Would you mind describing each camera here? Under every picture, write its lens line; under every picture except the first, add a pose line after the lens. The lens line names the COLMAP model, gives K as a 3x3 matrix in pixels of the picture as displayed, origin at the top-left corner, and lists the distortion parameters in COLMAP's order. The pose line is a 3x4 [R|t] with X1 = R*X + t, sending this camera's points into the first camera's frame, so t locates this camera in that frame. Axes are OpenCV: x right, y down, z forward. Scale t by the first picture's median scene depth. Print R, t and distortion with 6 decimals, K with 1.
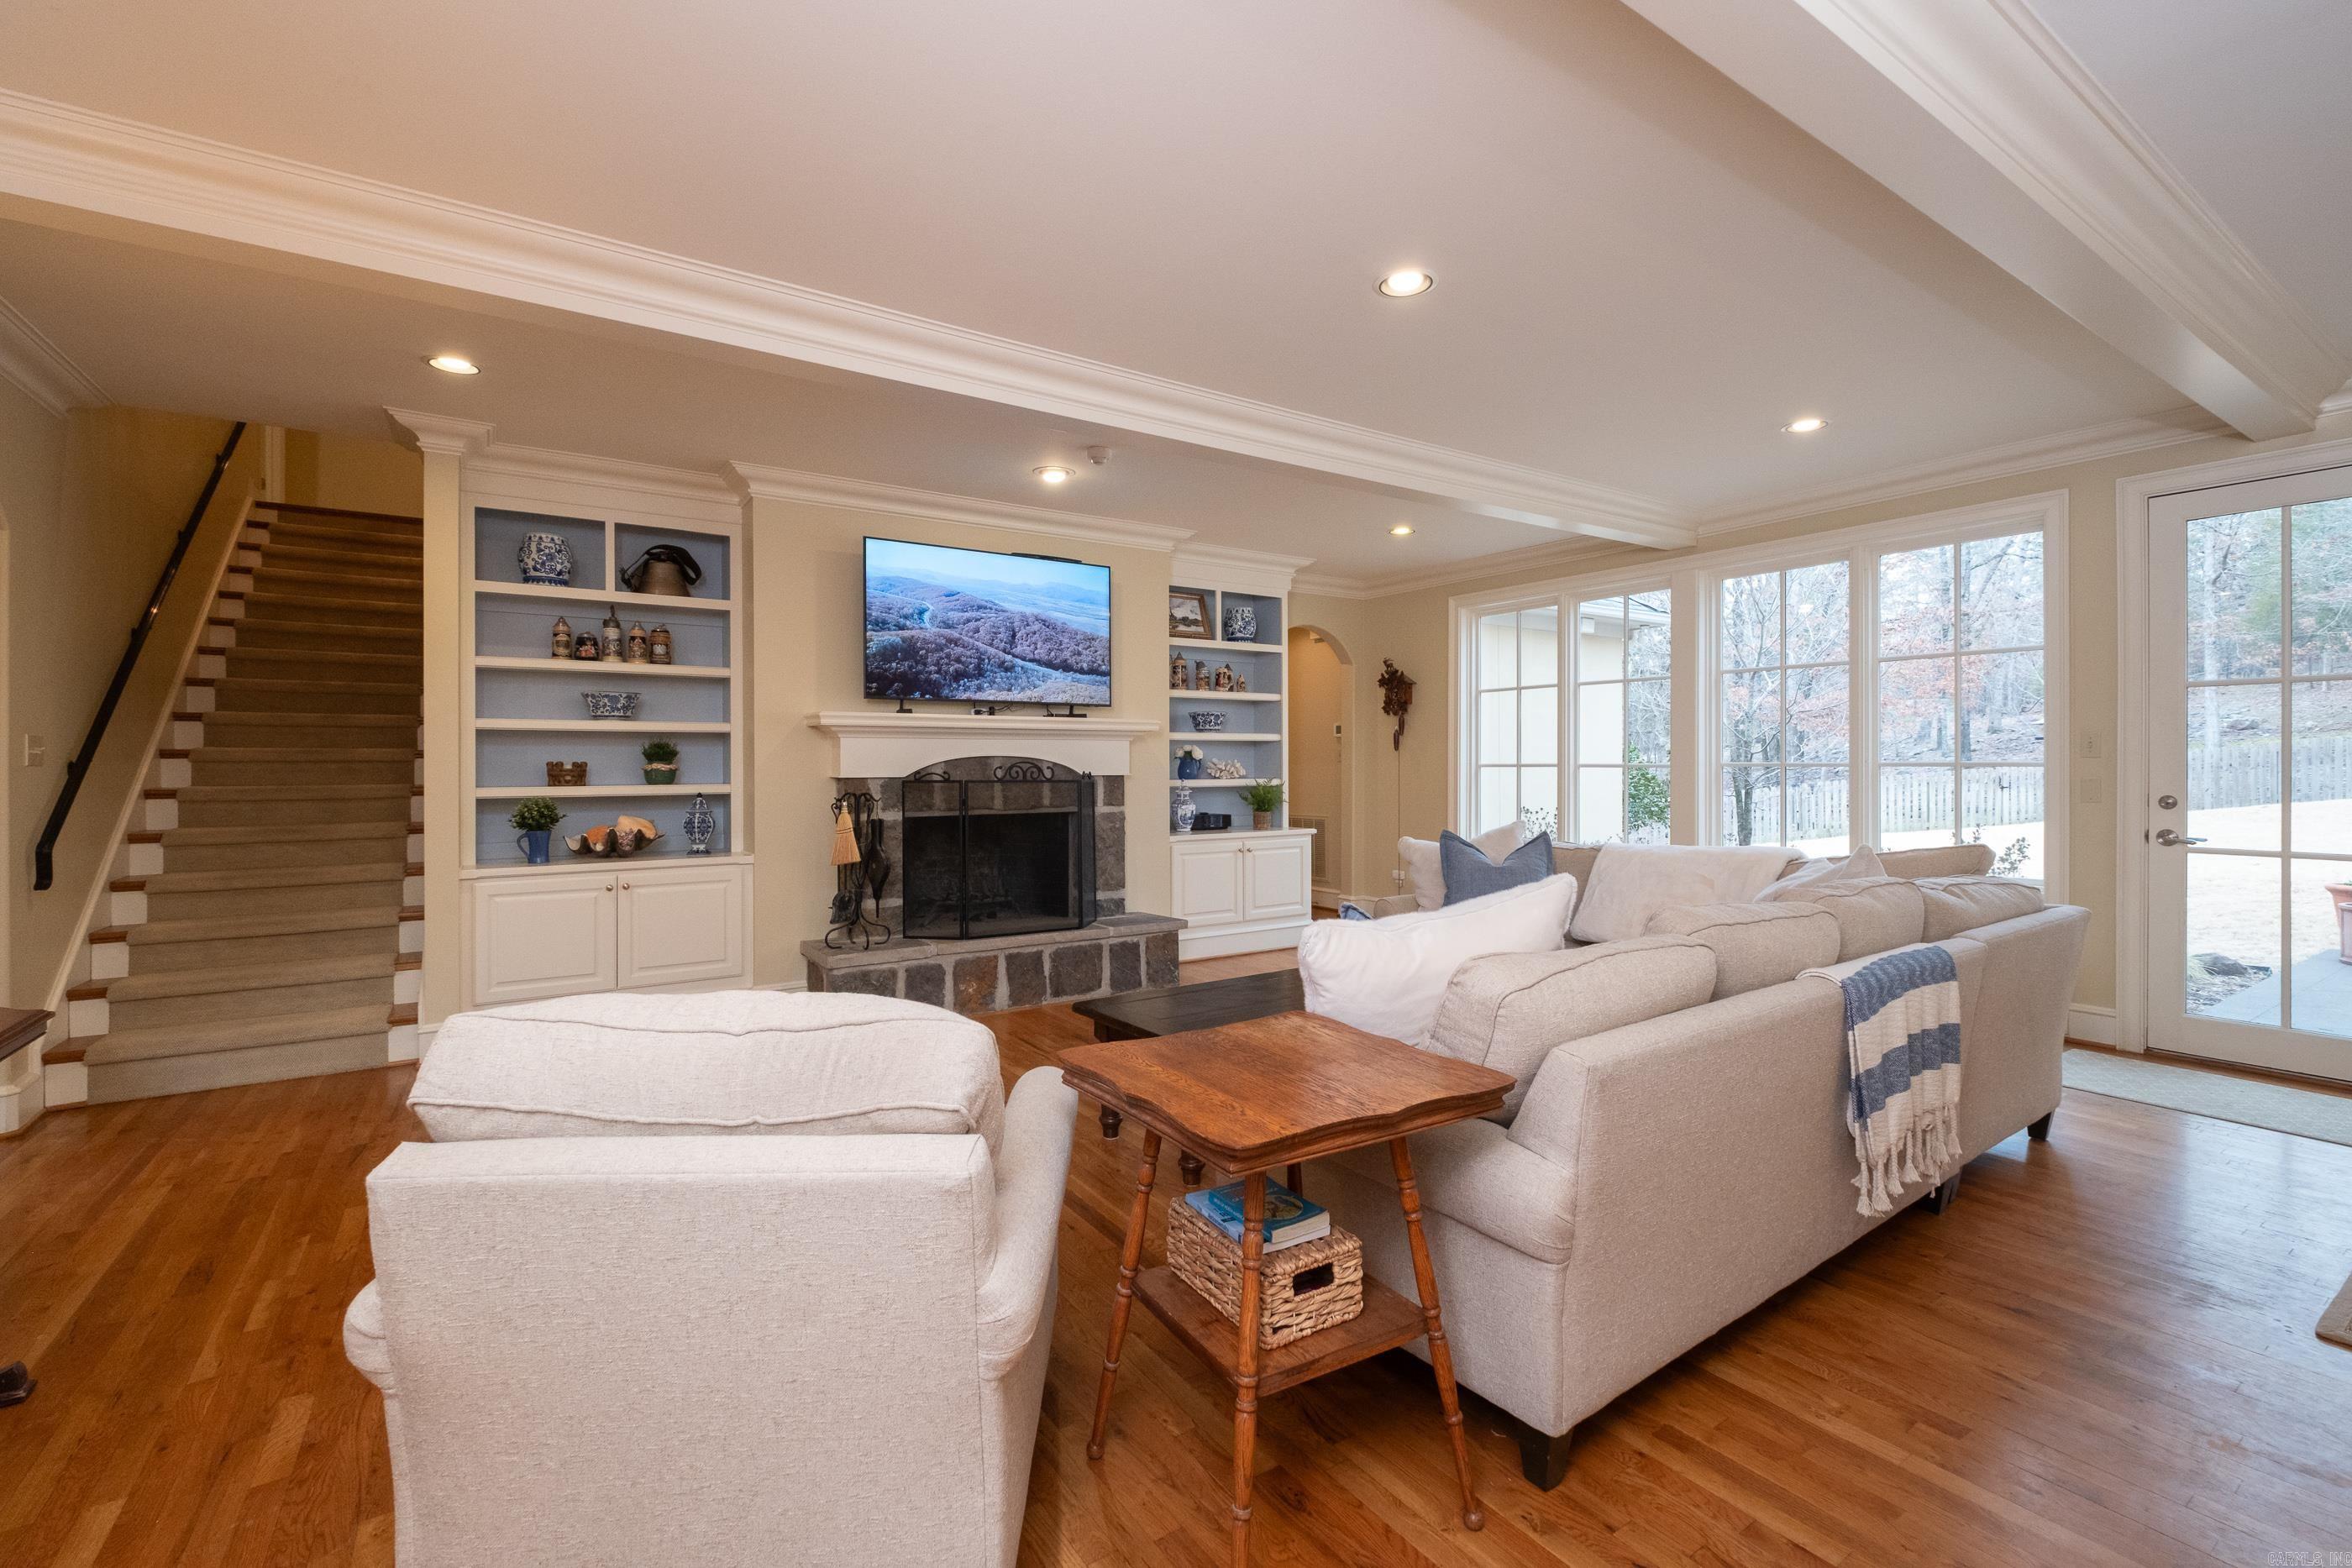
lens RADIAL K [[1026.2, 0, 1175.9], [0, 1026.2, 759.8], [0, 0, 1]] dist [0.004103, -0.002588]
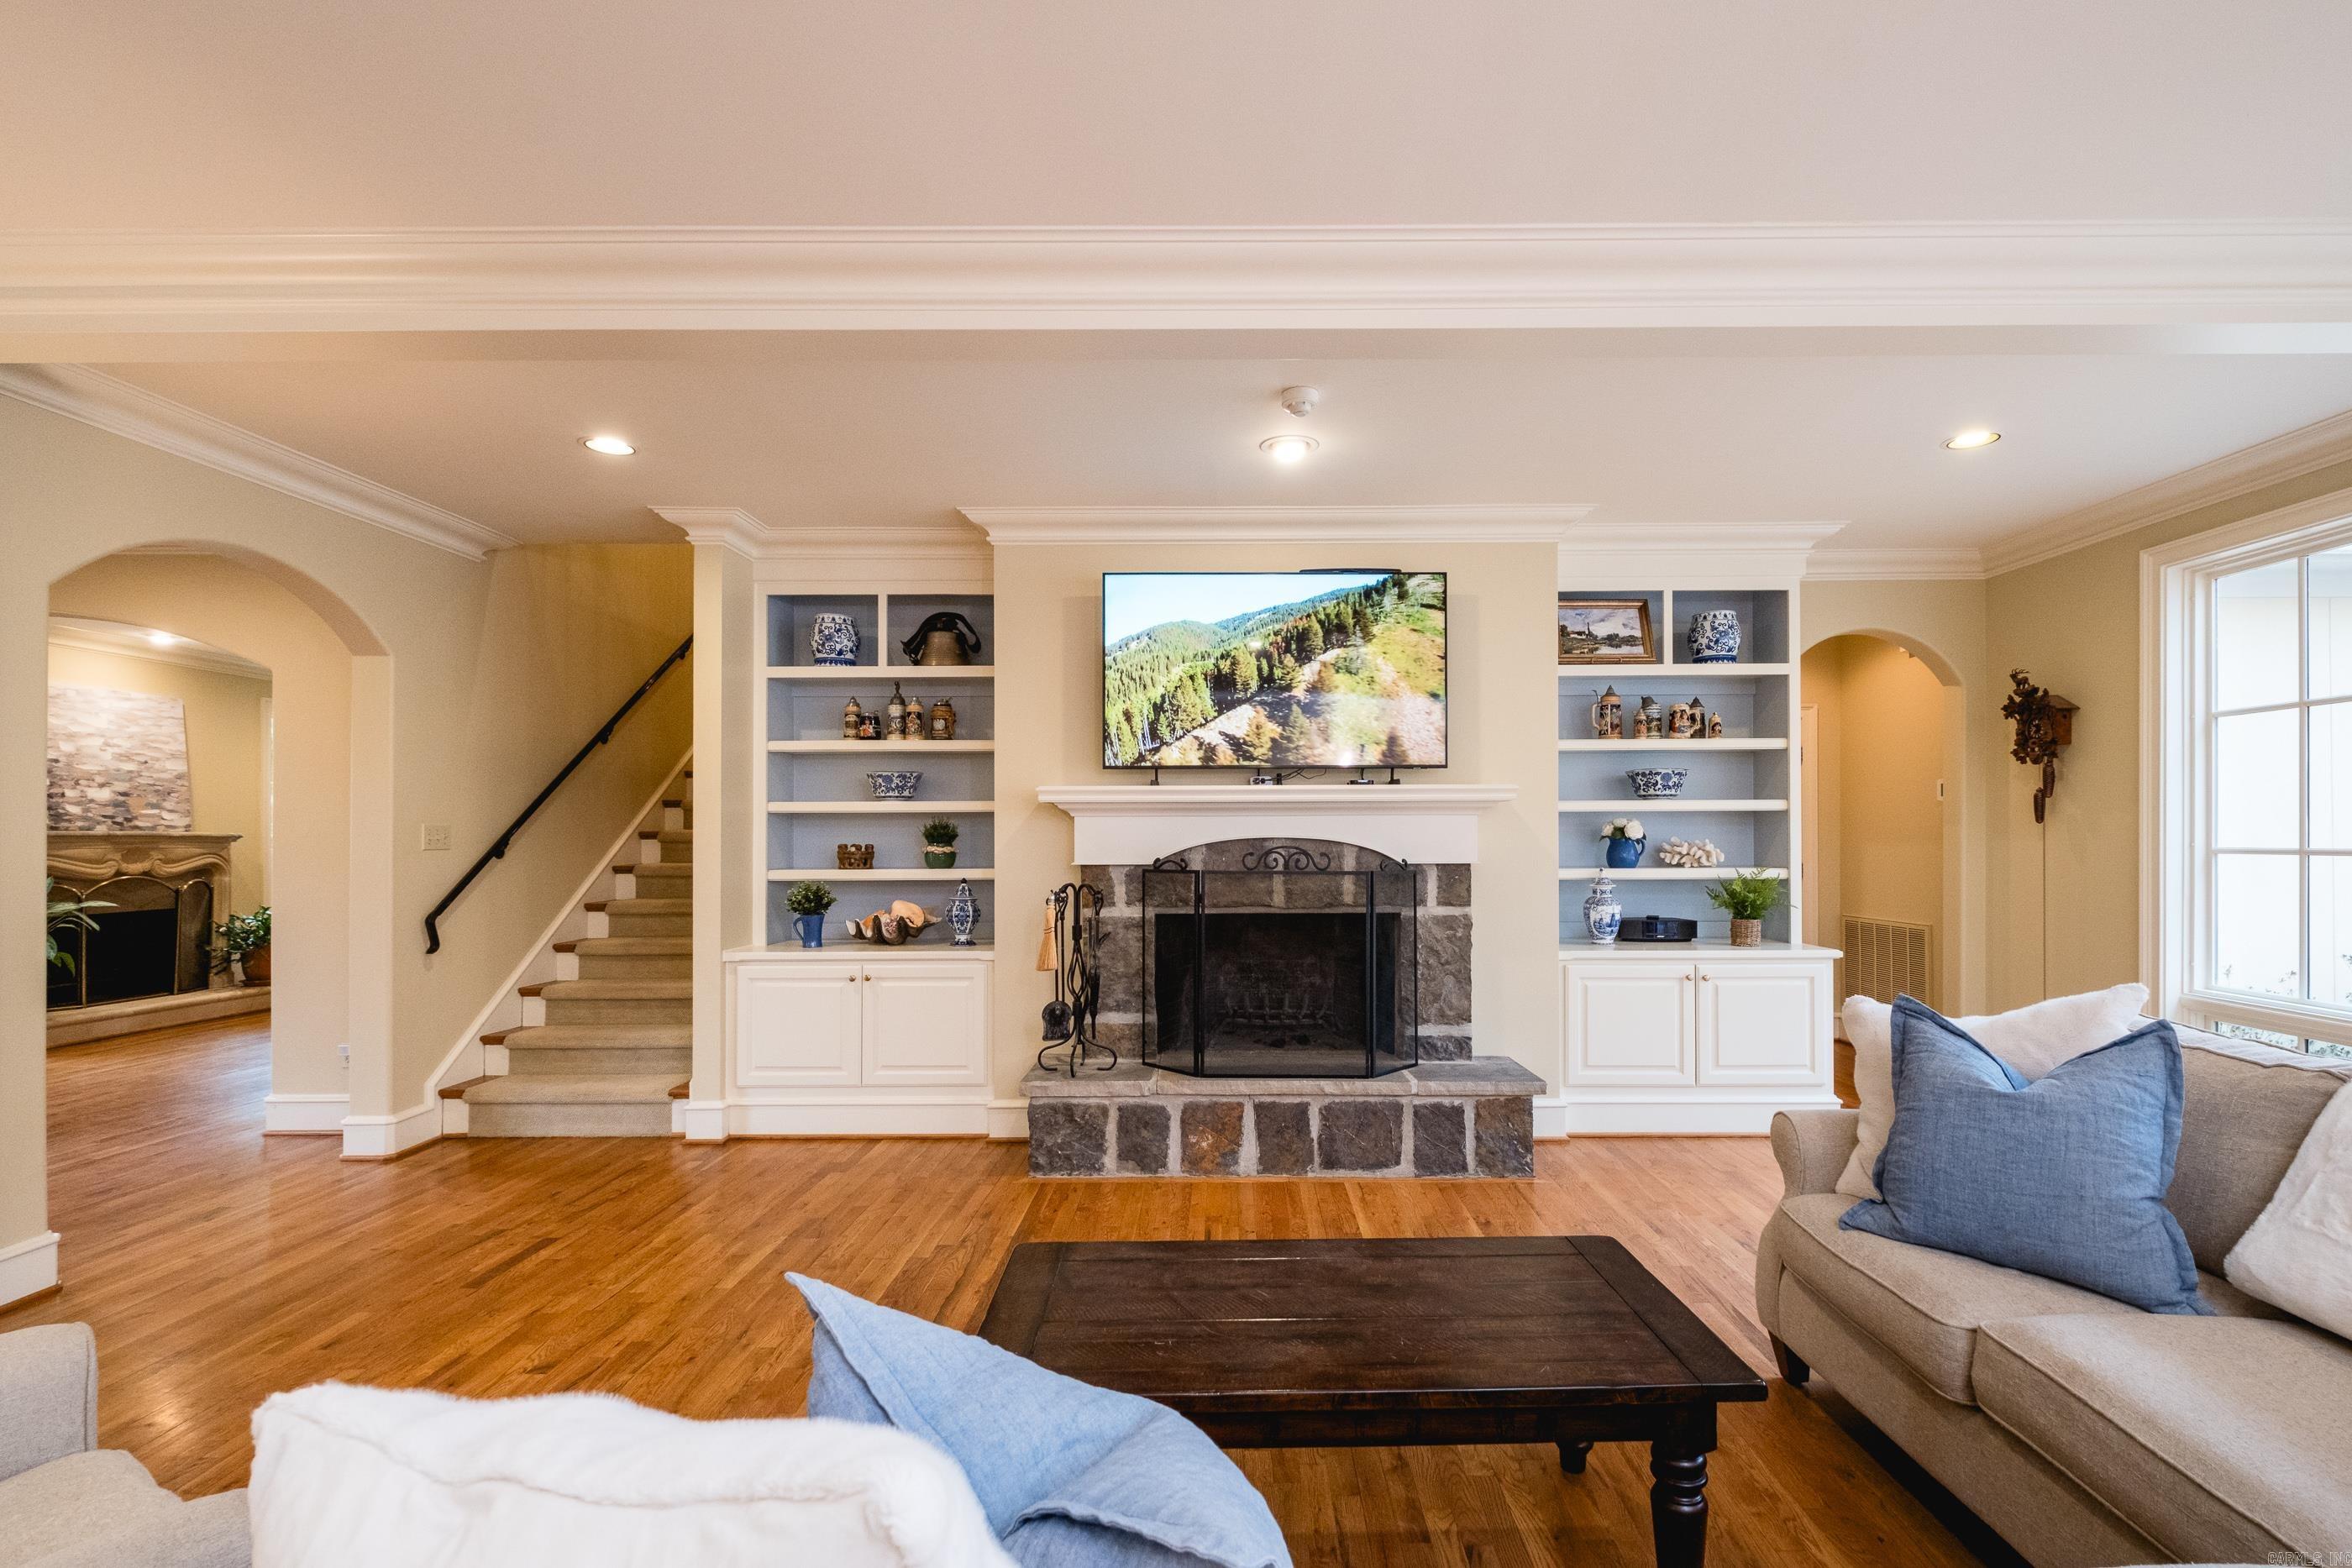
lens RADIAL K [[1026.2, 0, 1236.1], [0, 1026.2, 825.5], [0, 0, 1]] dist [0.004103, -0.002588]
pose [[0.830884, -0.004092, -0.556430, 0.227620], [0.003743, 0.999991, -0.001764, -0.011589], [0.556433, -0.000617, 0.830892, 0.344435]]
